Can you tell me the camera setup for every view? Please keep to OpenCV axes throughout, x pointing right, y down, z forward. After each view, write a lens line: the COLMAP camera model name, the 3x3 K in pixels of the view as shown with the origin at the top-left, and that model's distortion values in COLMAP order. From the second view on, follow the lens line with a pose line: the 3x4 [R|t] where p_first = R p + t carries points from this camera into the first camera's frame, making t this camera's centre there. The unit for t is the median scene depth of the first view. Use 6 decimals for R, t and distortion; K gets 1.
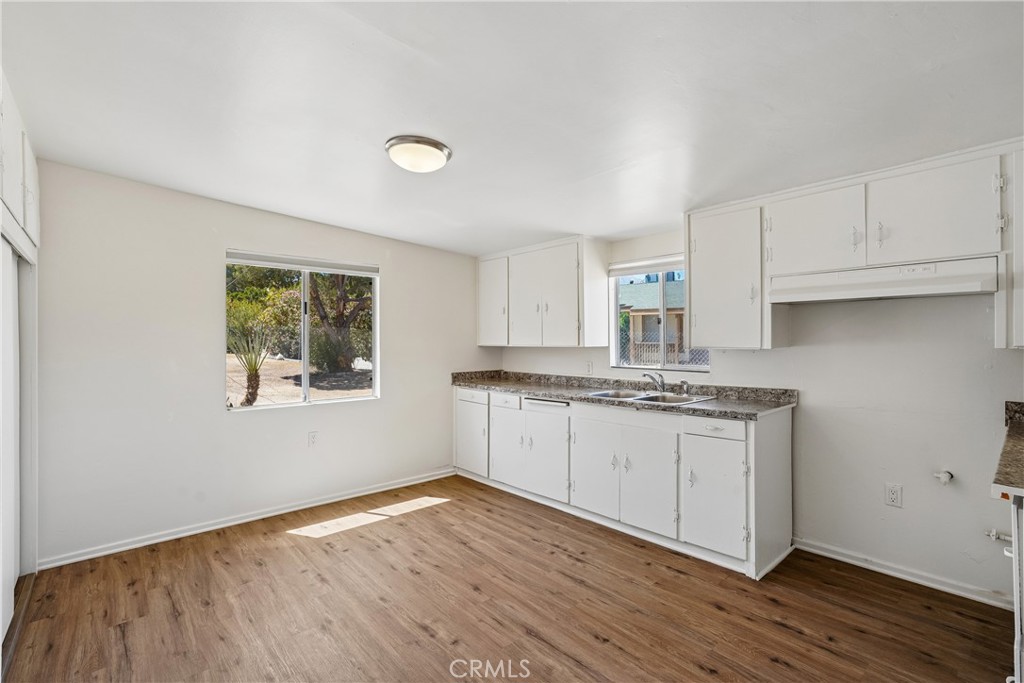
lens RADIAL K [[477.8, 0, 506.5], [0, 477.8, 339.5], [0, 0, 1]] dist [-0.042740, 0.016041]
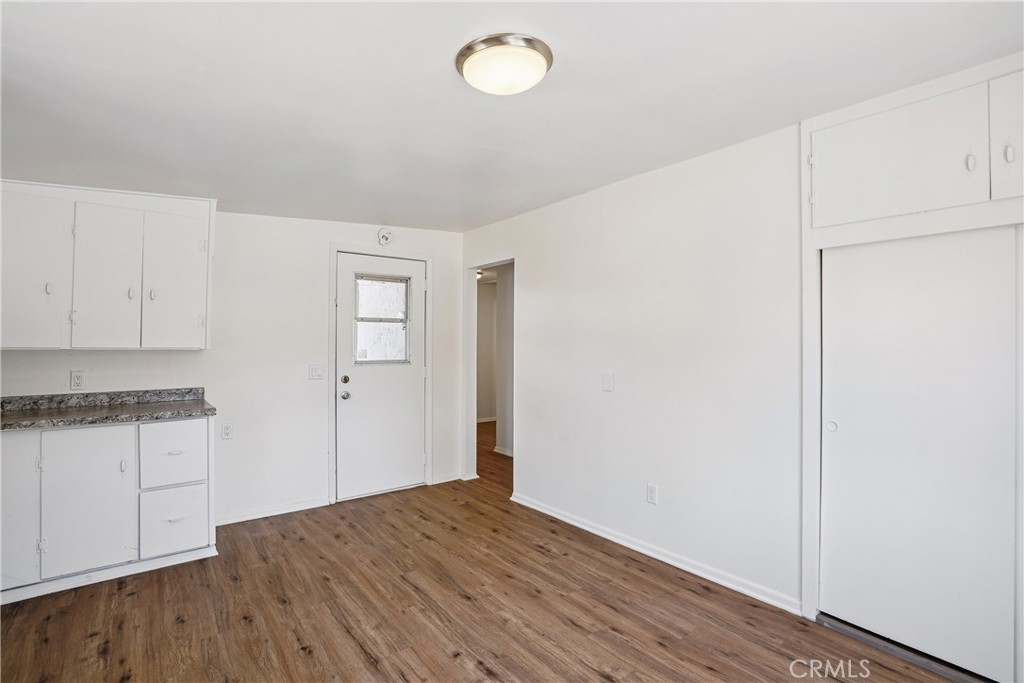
lens RADIAL K [[477.8, 0, 512.7], [0, 477.8, 341.4], [0, 0, 1]] dist [-0.042740, 0.016041]
pose [[-0.999023, 0.003229, 0.044085, -0.186042], [0.003189, 0.999994, -0.000978, 0.001562], [-0.044088, -0.000836, -0.999027, 1.357833]]
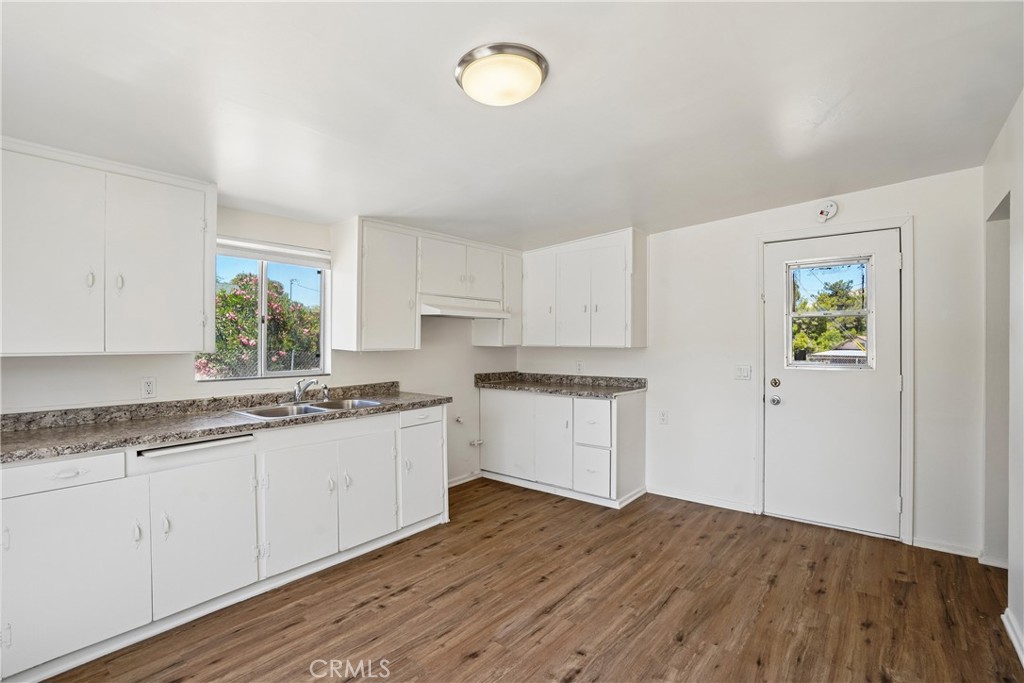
lens RADIAL K [[477.8, 0, 516.8], [0, 477.8, 341.0], [0, 0, 1]] dist [-0.042740, 0.016041]
pose [[-0.182283, 0.010240, 0.983193, -0.719045], [0.003298, 0.999947, -0.009803, 0.009776], [-0.983241, 0.001455, -0.182307, 0.904003]]
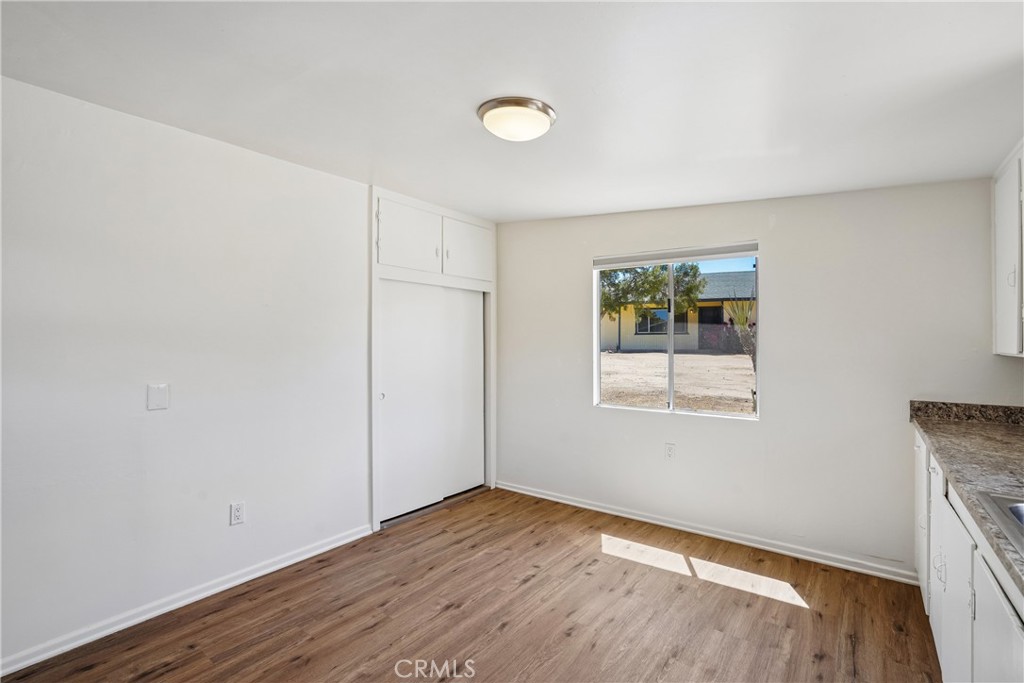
lens RADIAL K [[477.8, 0, 509.8], [0, 477.8, 332.0], [0, 0, 1]] dist [-0.042740, 0.016041]
pose [[0.195325, -0.004468, -0.980728, 0.517923], [-0.003514, 0.999980, -0.005255, -0.010613], [0.980732, 0.004472, 0.195305, 0.673081]]
